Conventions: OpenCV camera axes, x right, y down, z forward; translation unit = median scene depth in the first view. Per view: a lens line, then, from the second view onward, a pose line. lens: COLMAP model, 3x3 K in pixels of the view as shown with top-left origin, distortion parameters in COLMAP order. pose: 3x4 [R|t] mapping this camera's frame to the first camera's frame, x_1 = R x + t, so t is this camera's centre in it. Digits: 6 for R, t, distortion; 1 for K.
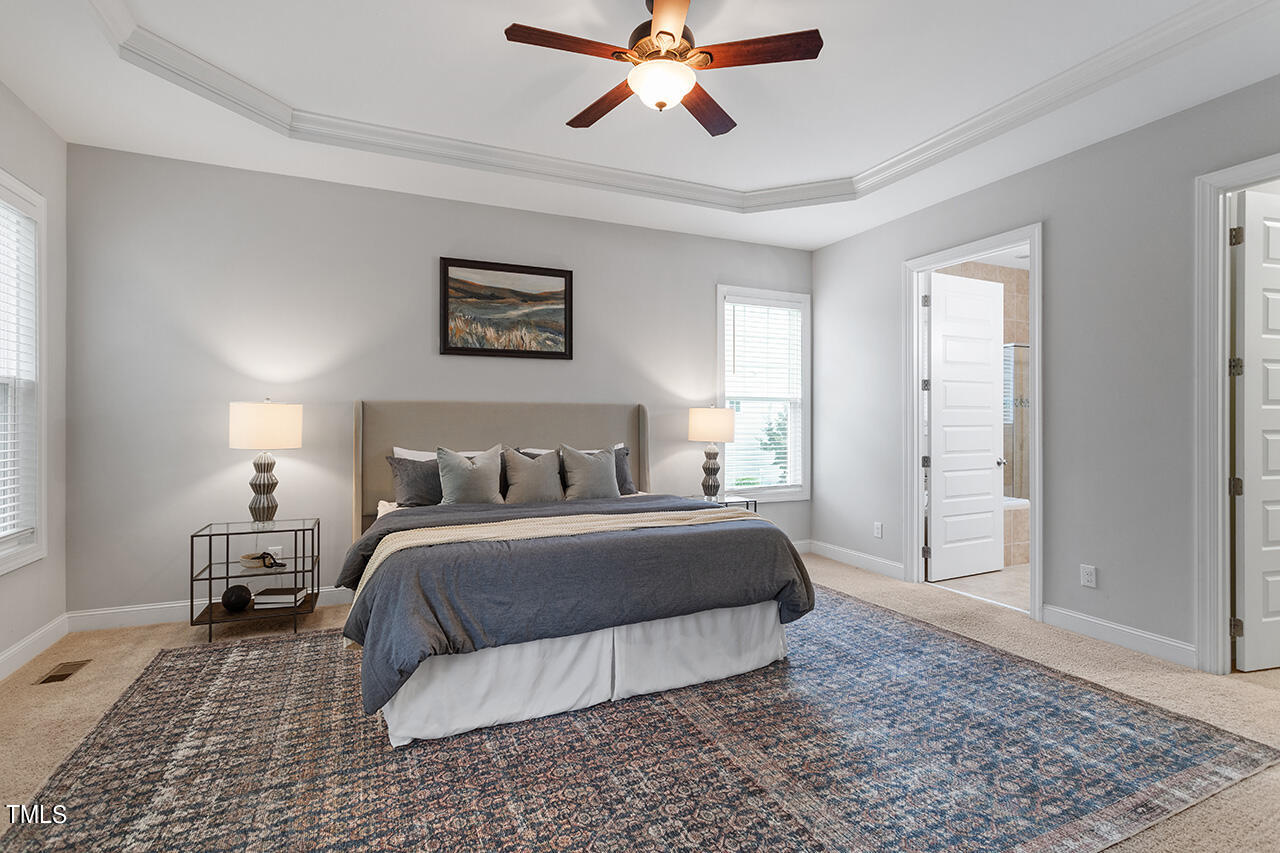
lens RADIAL K [[603.9, 0, 632.9], [0, 603.9, 426.2], [0, 0, 1]] dist [0.003444, 0.000658]
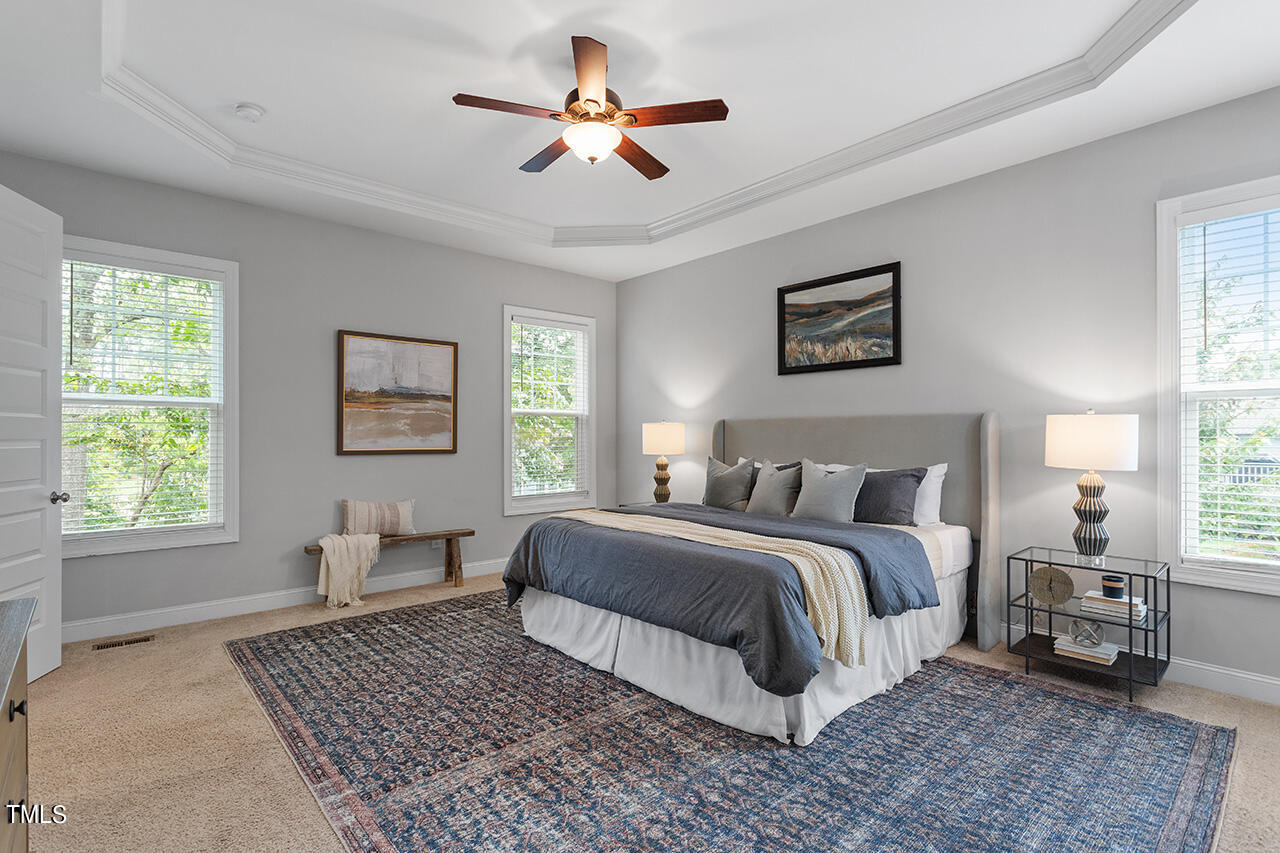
lens RADIAL K [[603.9, 0, 629.9], [0, 603.9, 432.2], [0, 0, 1]] dist [0.003444, 0.000658]
pose [[0.302640, -0.009563, -0.953057, 0.637346], [-0.015662, 0.999765, -0.015005, 0.005386], [0.952976, 0.019468, 0.302419, 0.399258]]
